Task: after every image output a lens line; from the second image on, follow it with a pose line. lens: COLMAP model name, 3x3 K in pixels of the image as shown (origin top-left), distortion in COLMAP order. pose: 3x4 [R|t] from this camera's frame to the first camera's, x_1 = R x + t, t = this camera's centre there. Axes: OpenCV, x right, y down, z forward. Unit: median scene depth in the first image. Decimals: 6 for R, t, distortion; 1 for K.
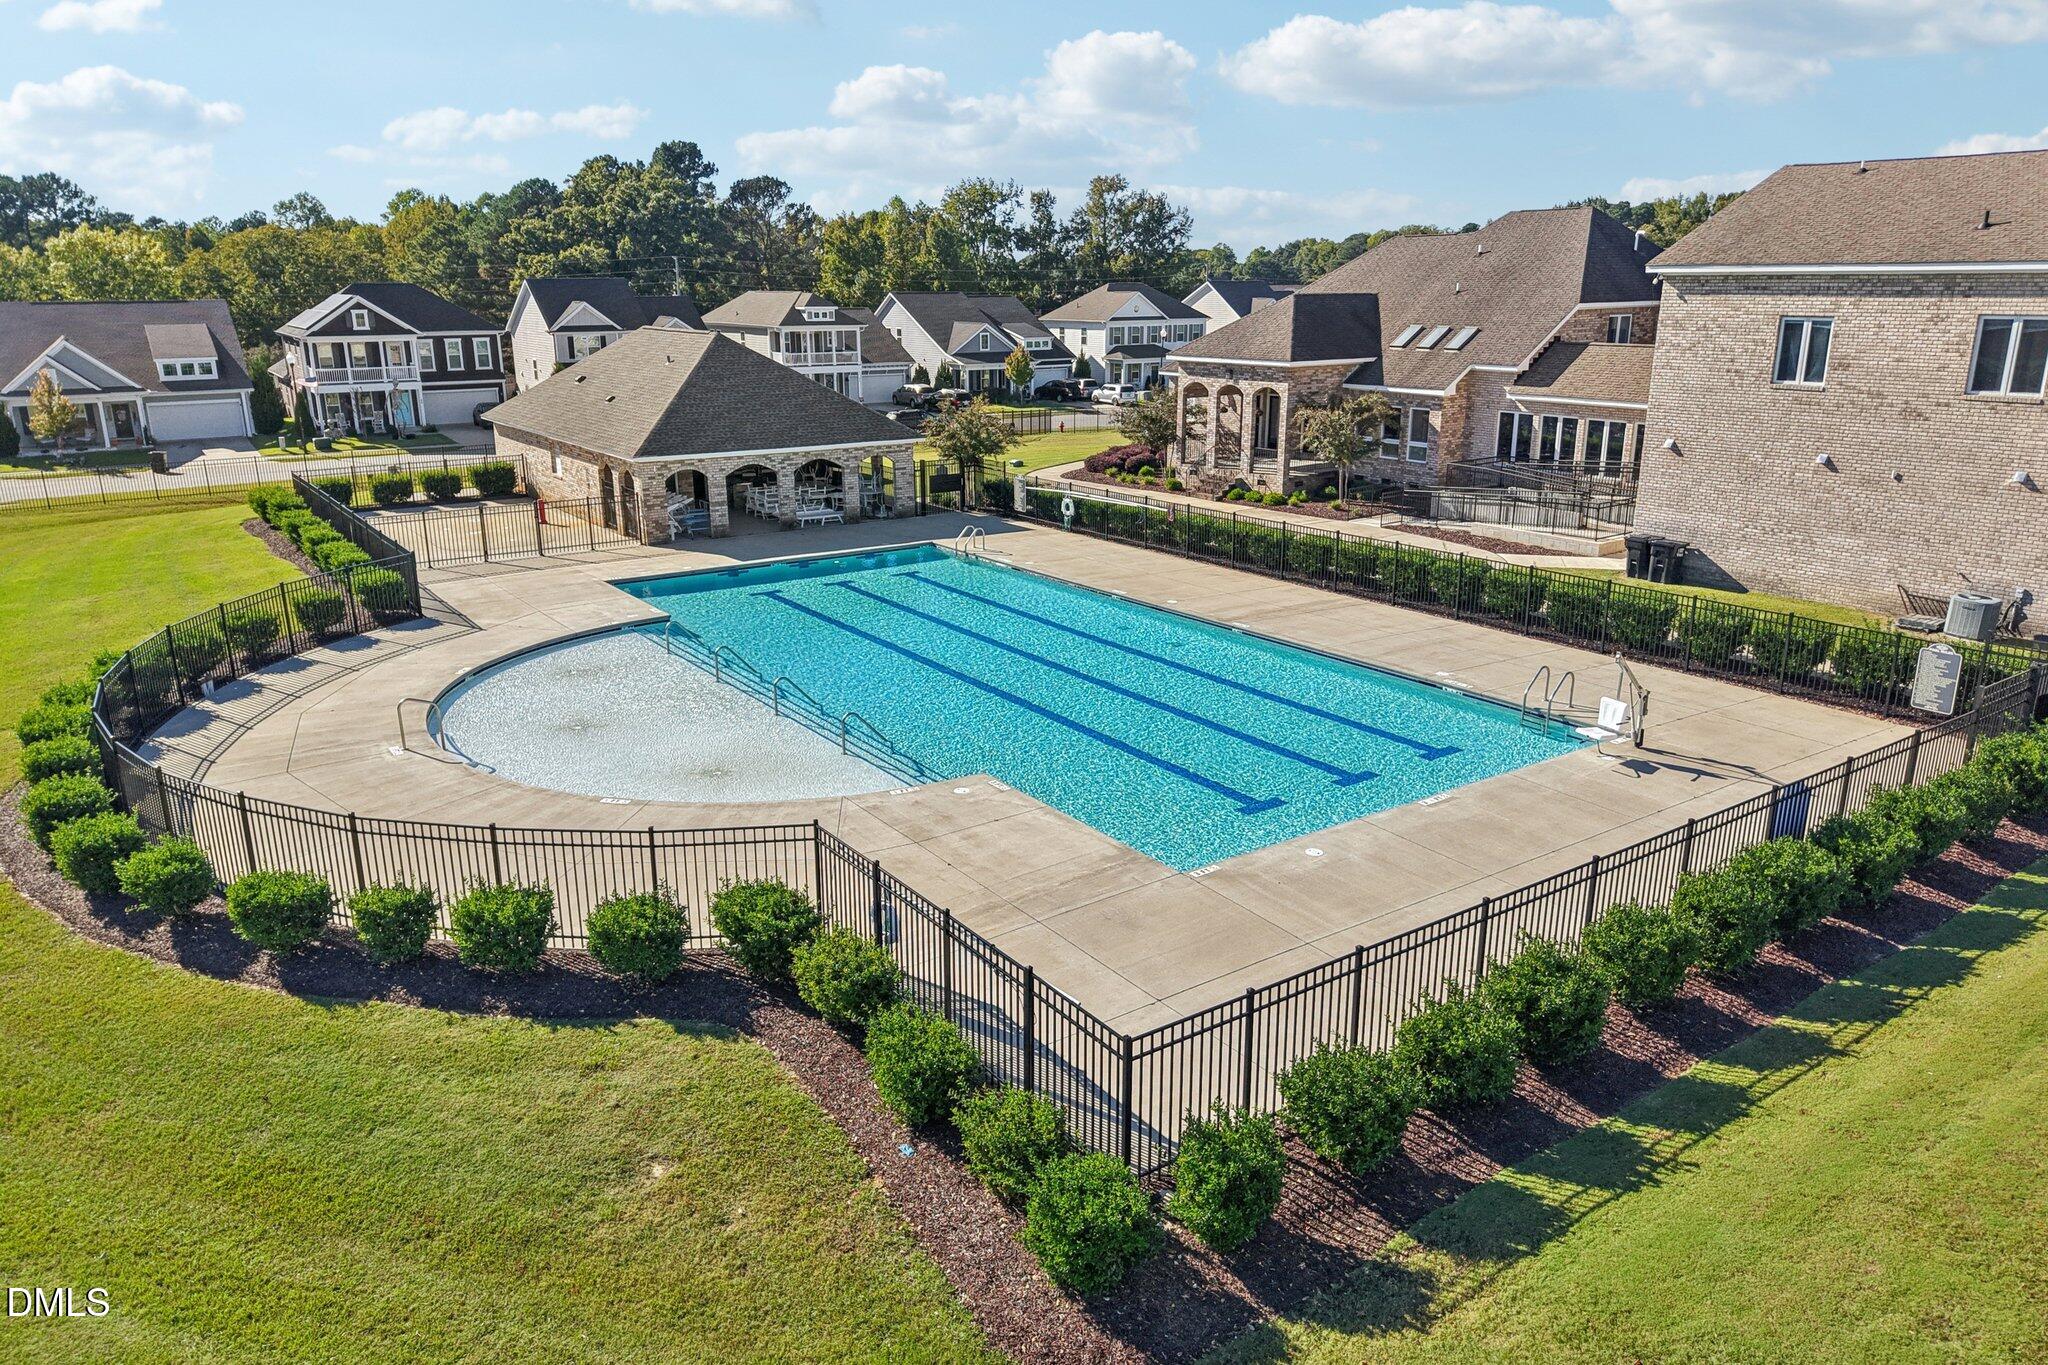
lens RADIAL K [[1360.5, 0, 1006.3], [0, 1360.5, 687.0], [0, 0, 1]] dist [-0.000856, -0.001143]
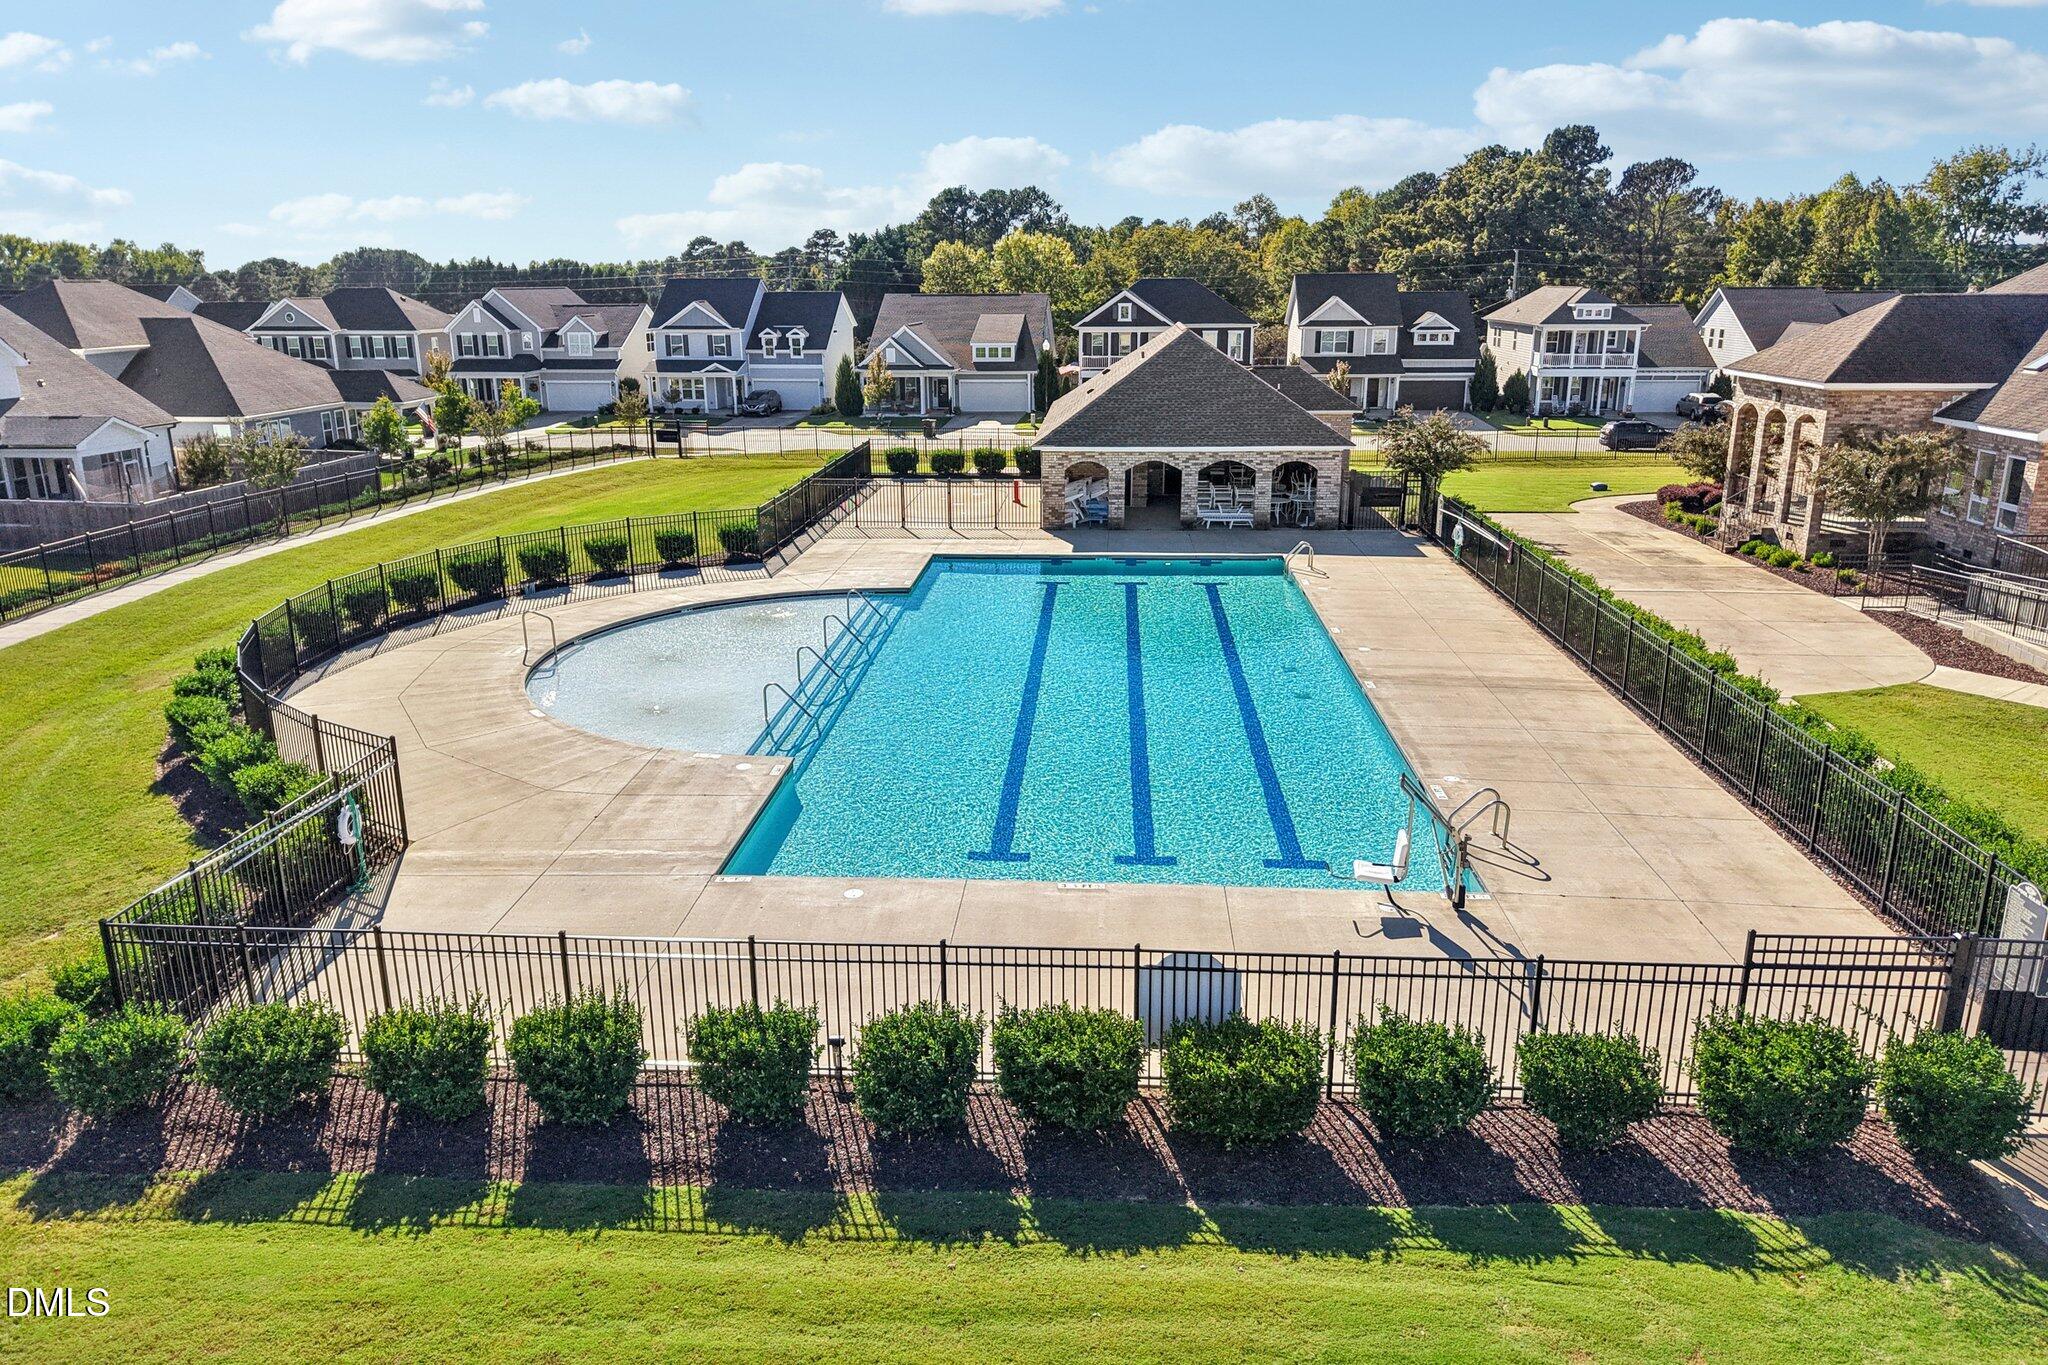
lens RADIAL K [[1382.6, 0, 1037.6], [0, 1382.6, 683.8], [0, 0, 1]] dist [0.004803, -0.018377]
pose [[0.784709, 0.171220, -0.595748, 0.196637], [-0.171899, 0.983508, 0.056240, -0.022070], [0.595552, 0.058277, 0.801200, 0.067126]]
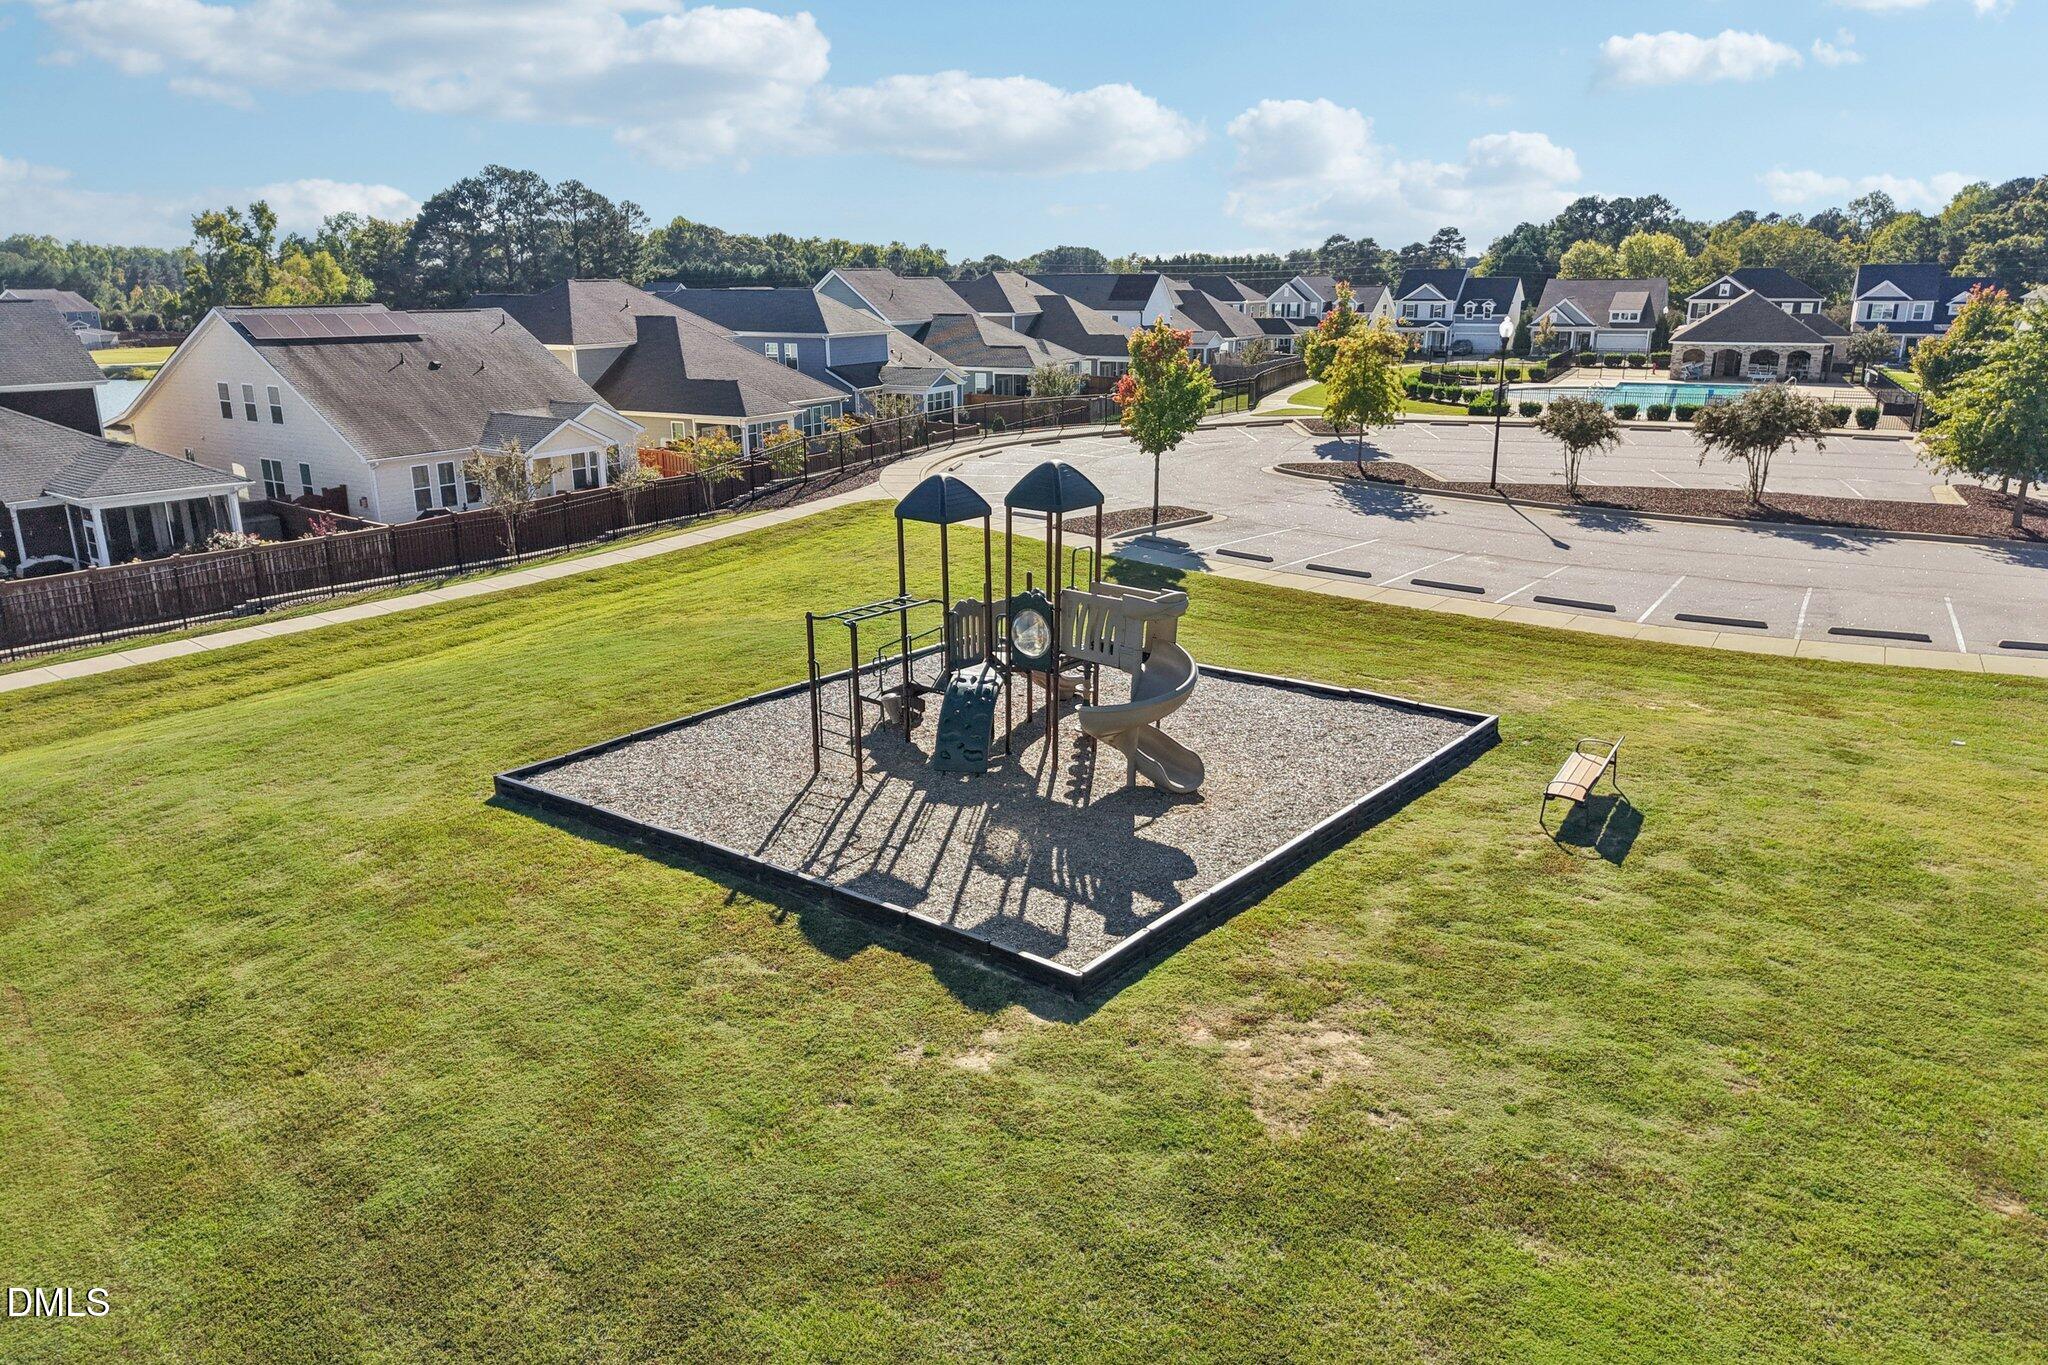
lens RADIAL K [[1360.5, 0, 1006.3], [0, 1360.5, 687.0], [0, 0, 1]] dist [-0.000856, -0.001143]
pose [[0.470799, 0.252887, -0.845220, 0.664977], [-0.242959, 0.958157, 0.151345, 0.166074], [0.848127, 0.134101, 0.512541, -0.565869]]
